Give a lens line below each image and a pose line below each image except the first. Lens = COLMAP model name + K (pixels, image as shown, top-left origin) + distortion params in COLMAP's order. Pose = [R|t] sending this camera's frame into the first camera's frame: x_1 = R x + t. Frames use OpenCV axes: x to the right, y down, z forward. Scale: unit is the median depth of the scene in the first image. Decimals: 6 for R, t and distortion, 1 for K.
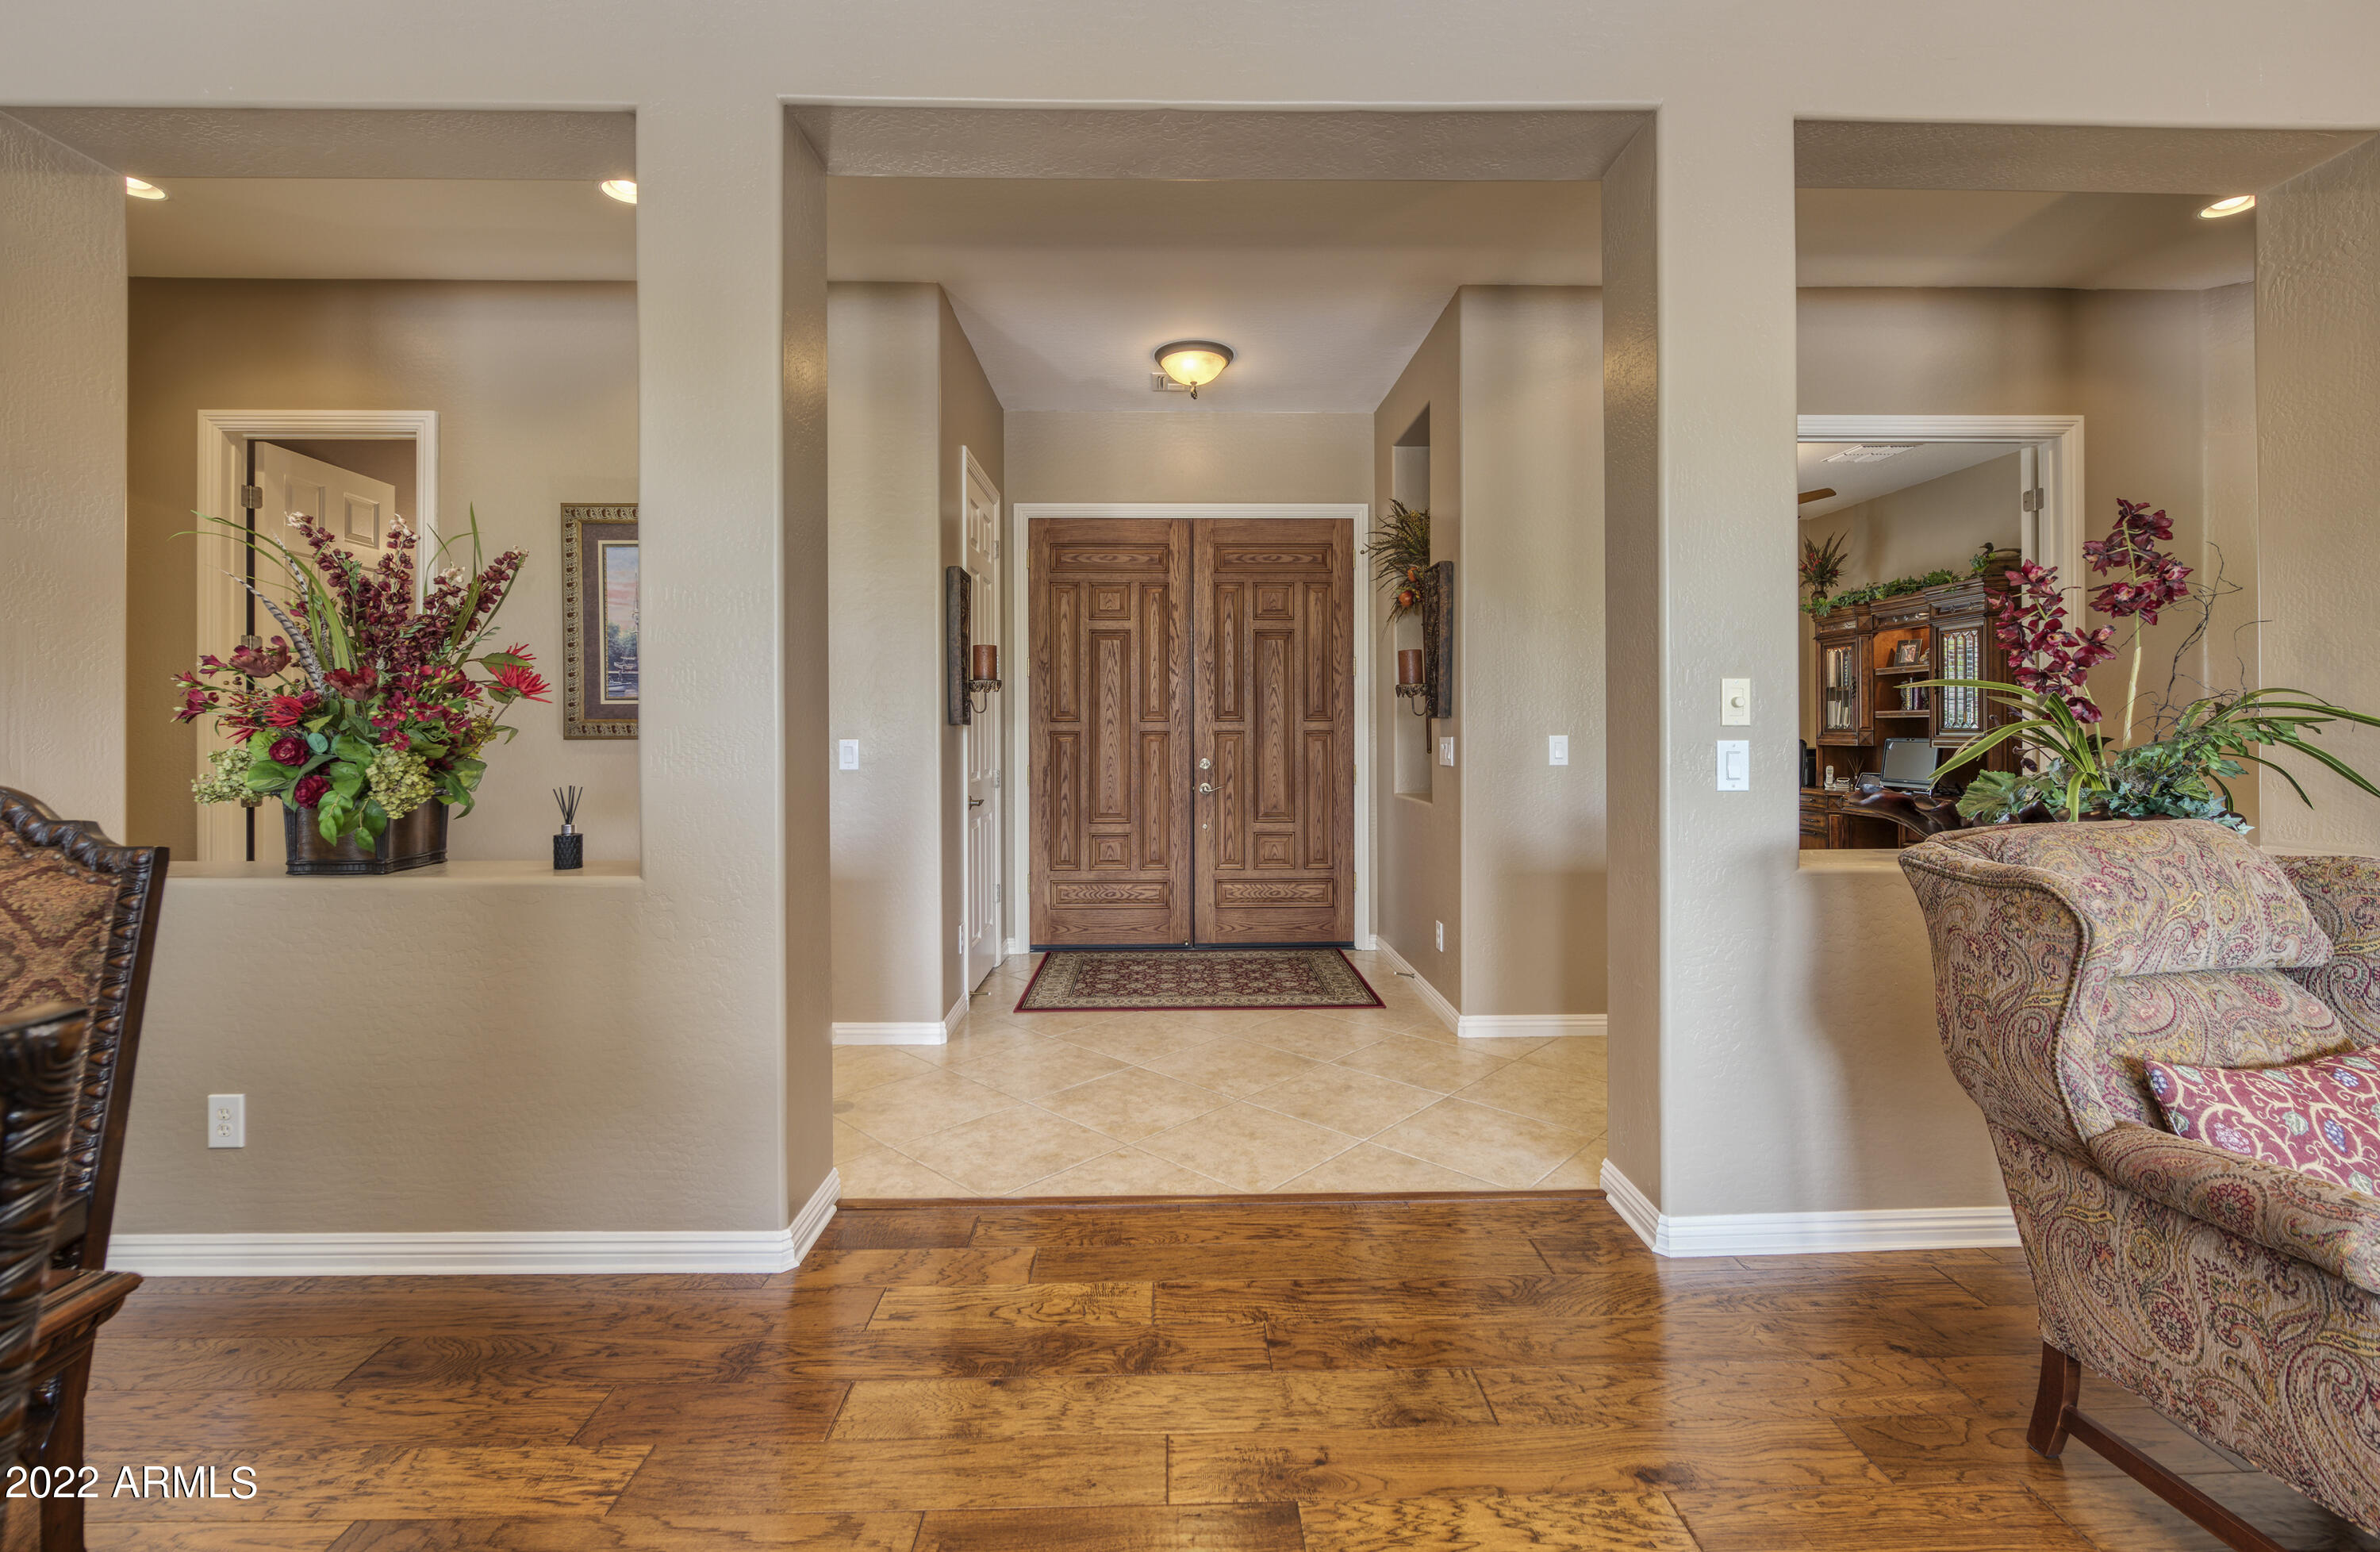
lens RADIAL K [[1027.7, 0, 1182.9], [0, 1027.7, 727.0], [0, 0, 1]] dist [-0.003074, -0.000484]
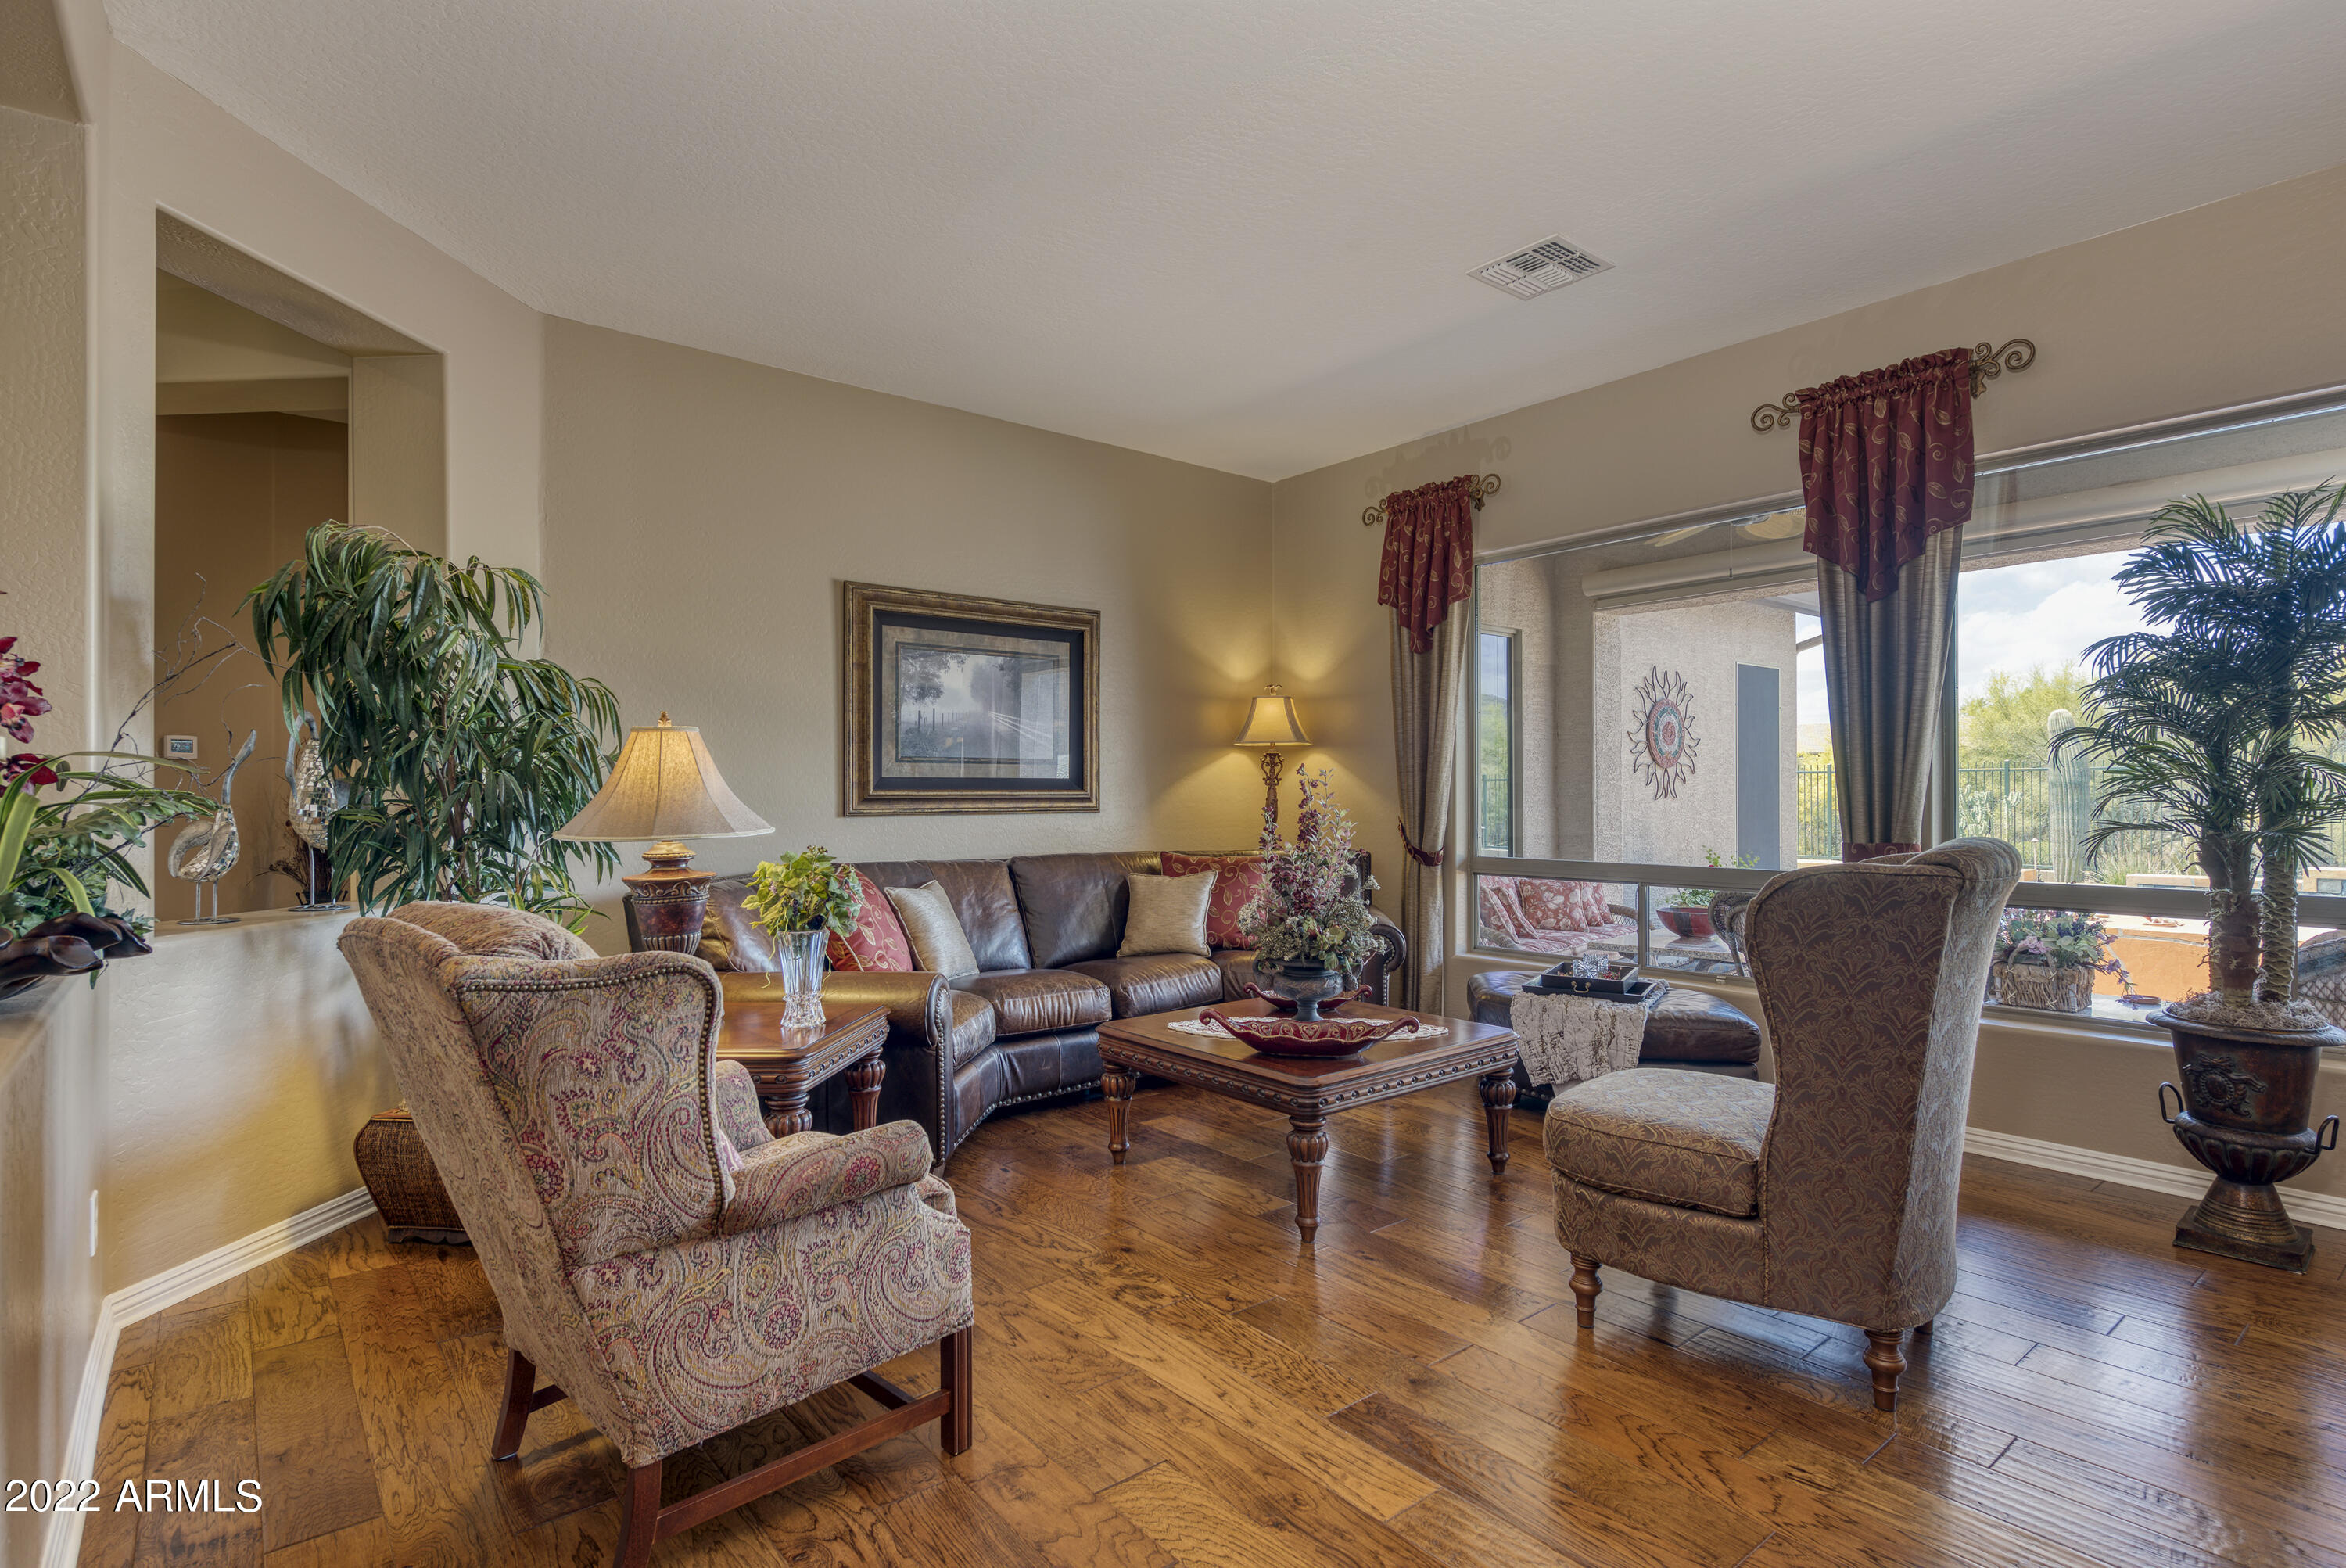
lens RADIAL K [[1168.2, 0, 1188.6], [0, 1168.2, 792.8], [0, 0, 1]] dist [0.011011, -0.007345]
pose [[-0.625218, 0.006564, 0.780422, -0.290024], [0.004820, 0.999978, -0.004550, 0.001409], [-0.780435, 0.000917, -0.625236, 1.267090]]
